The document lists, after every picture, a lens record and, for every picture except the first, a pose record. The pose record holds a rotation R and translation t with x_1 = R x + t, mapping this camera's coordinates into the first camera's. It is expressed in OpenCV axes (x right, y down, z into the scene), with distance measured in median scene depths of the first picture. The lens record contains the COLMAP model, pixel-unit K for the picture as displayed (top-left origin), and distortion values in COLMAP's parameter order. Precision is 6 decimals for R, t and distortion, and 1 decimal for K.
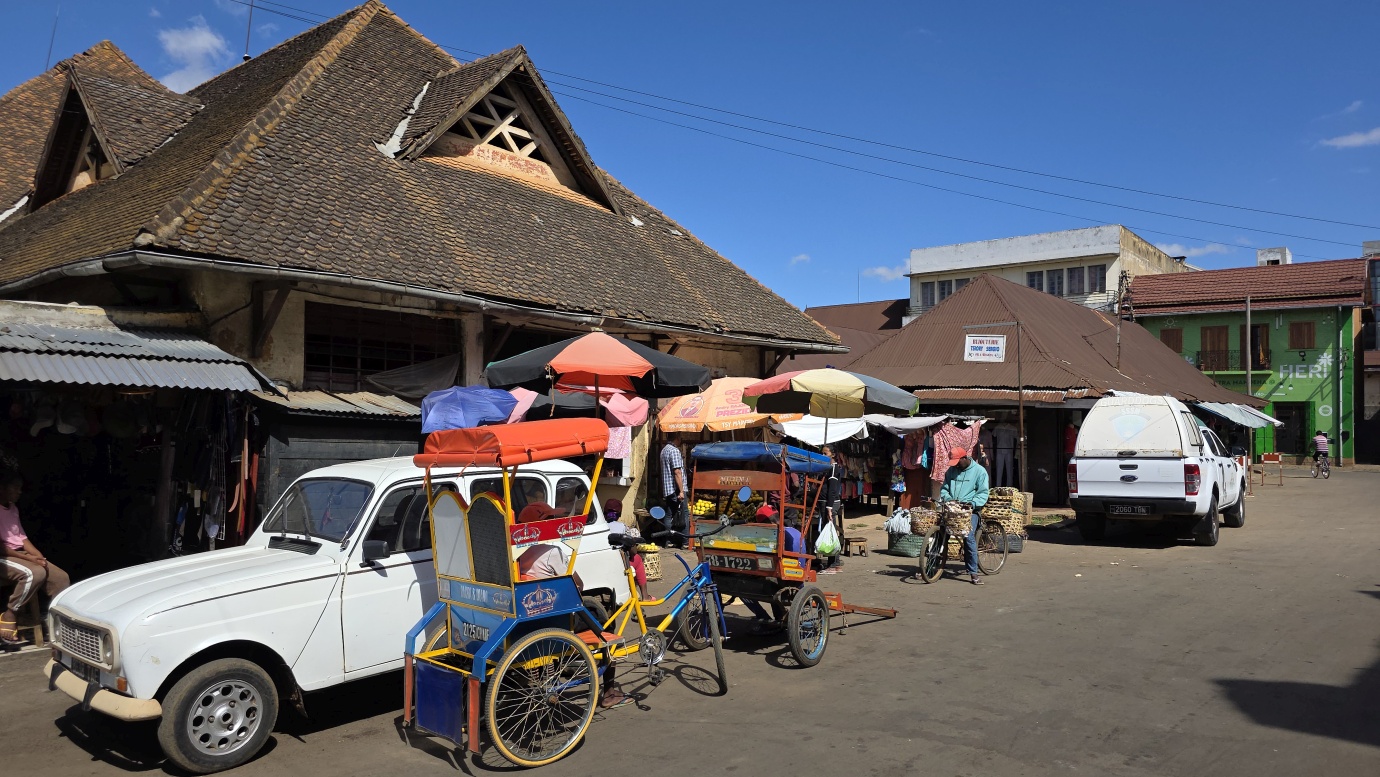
lens RADIAL K [[932.6, 0, 692.4], [0, 932.6, 386.4], [0, 0, 1]] dist [0.065844, 0.000521]
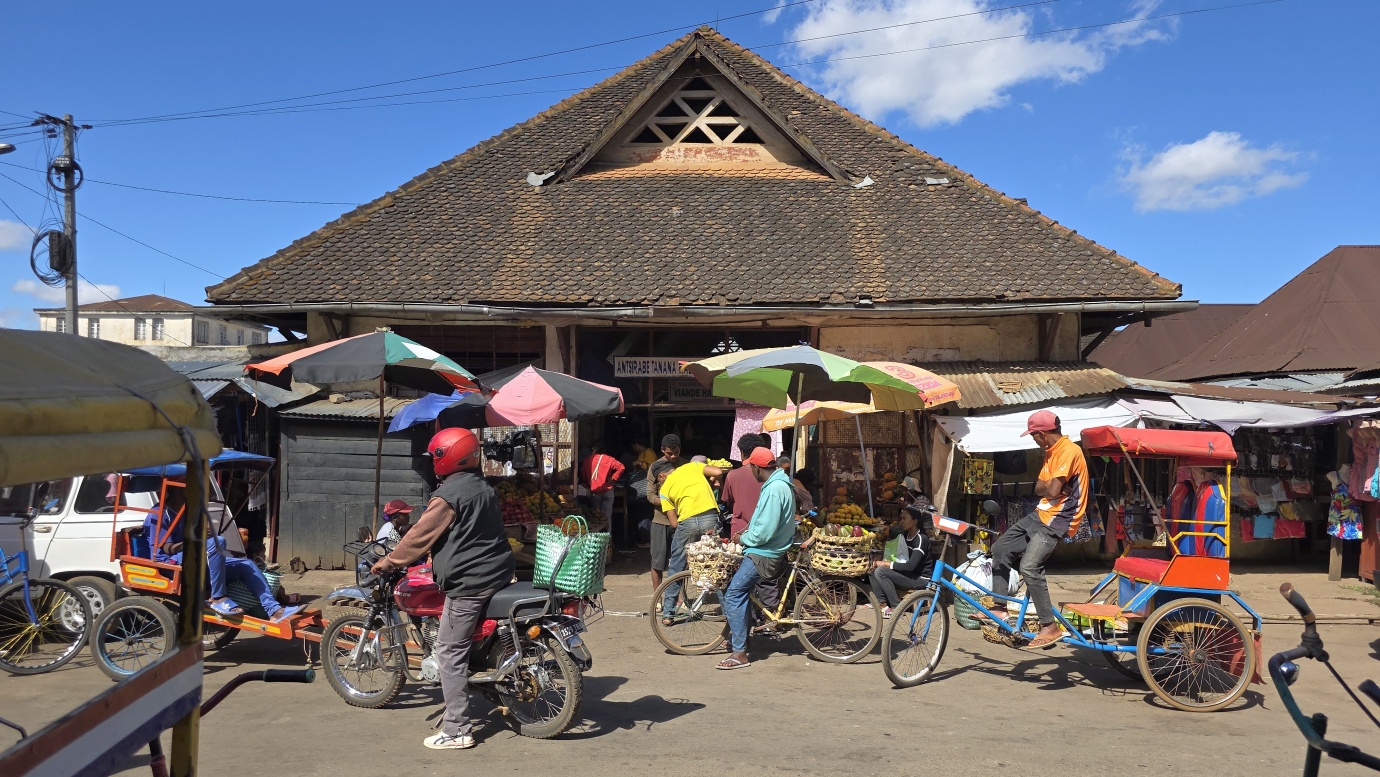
lens RADIAL K [[932.6, 0, 691.6], [0, 932.6, 393.3], [0, 0, 1]] dist [0.065844, 0.000521]
pose [[0.596864, -0.038588, -0.801414, 0.562601], [0.036115, 0.999123, -0.021210, 0.026733], [0.801529, -0.016284, 0.597734, 0.408416]]
